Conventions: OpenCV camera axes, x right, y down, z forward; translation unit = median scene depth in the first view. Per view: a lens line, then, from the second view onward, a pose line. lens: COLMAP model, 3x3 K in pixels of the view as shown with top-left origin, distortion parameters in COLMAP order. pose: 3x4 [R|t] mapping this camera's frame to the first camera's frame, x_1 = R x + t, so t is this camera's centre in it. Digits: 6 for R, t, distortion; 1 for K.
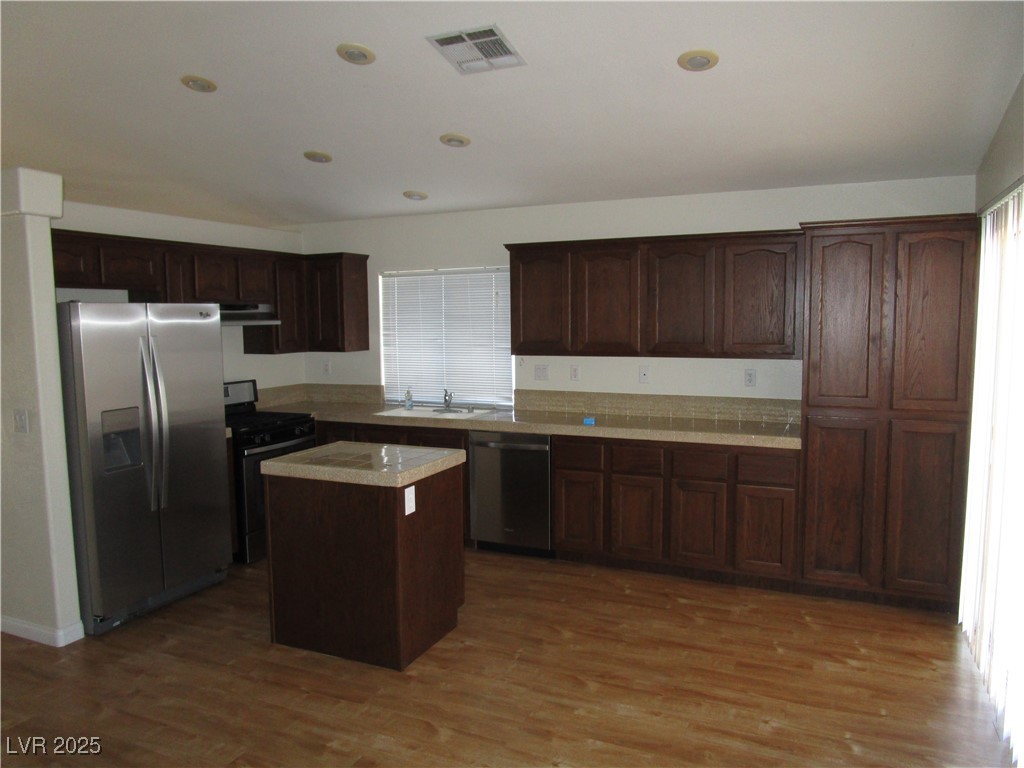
lens RADIAL K [[733.6, 0, 505.8], [0, 733.6, 383.4], [0, 0, 1]] dist [-0.030262, 0.010540]
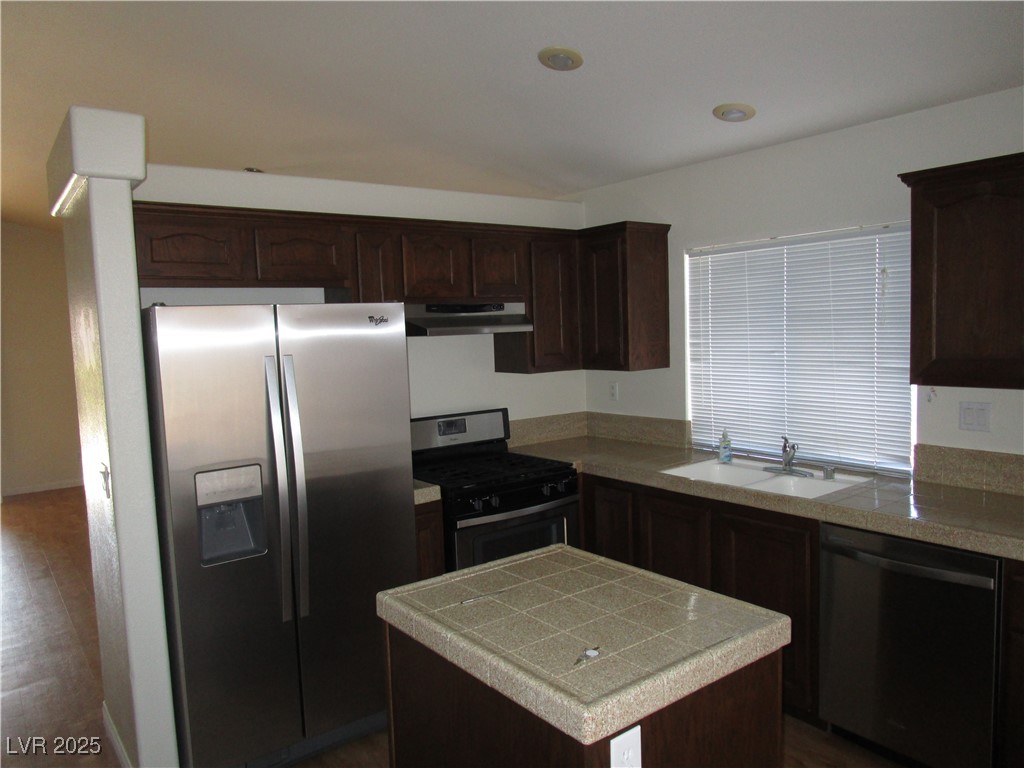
lens RADIAL K [[733.6, 0, 507.7], [0, 733.6, 385.6], [0, 0, 1]] dist [-0.030262, 0.010540]
pose [[0.880654, 0.020311, -0.473324, 0.000042], [-0.019106, 0.999790, 0.007354, -0.033682], [0.473374, 0.002567, 0.880858, 0.376138]]
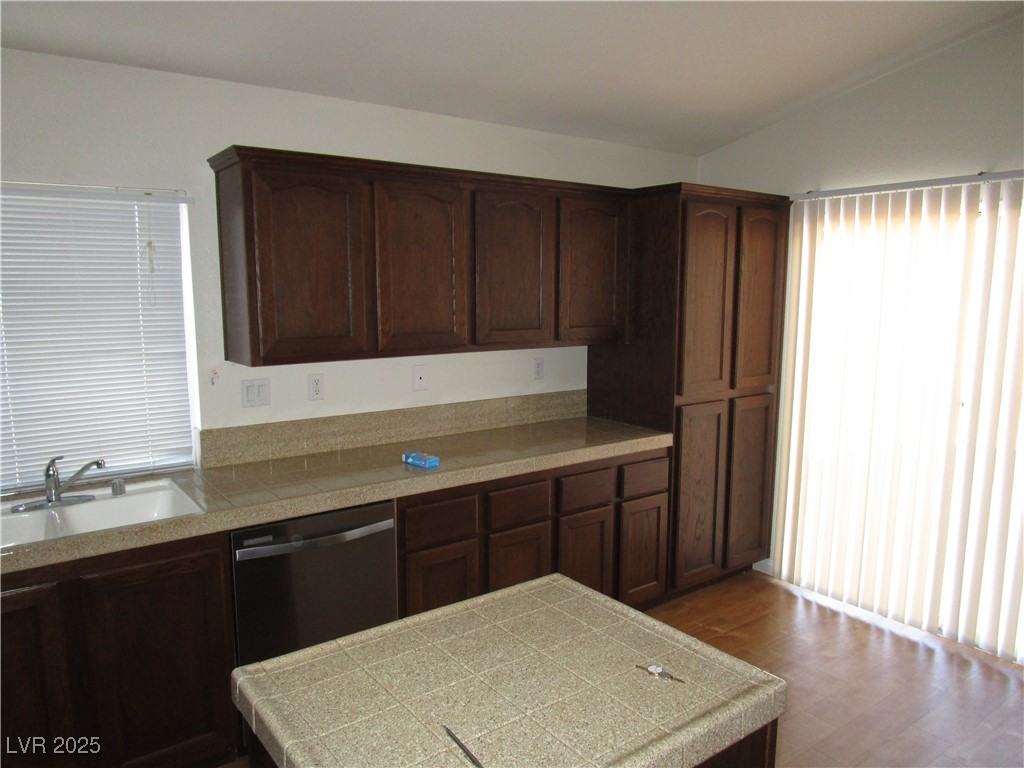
lens RADIAL K [[733.6, 0, 476.4], [0, 733.6, 390.6], [0, 0, 1]] dist [-0.030262, 0.010540]
pose [[0.482600, -0.107446, 0.869225, -0.345108], [0.074841, 0.993876, 0.081302, -0.048300], [-0.872637, 0.025817, 0.487686, 0.575647]]
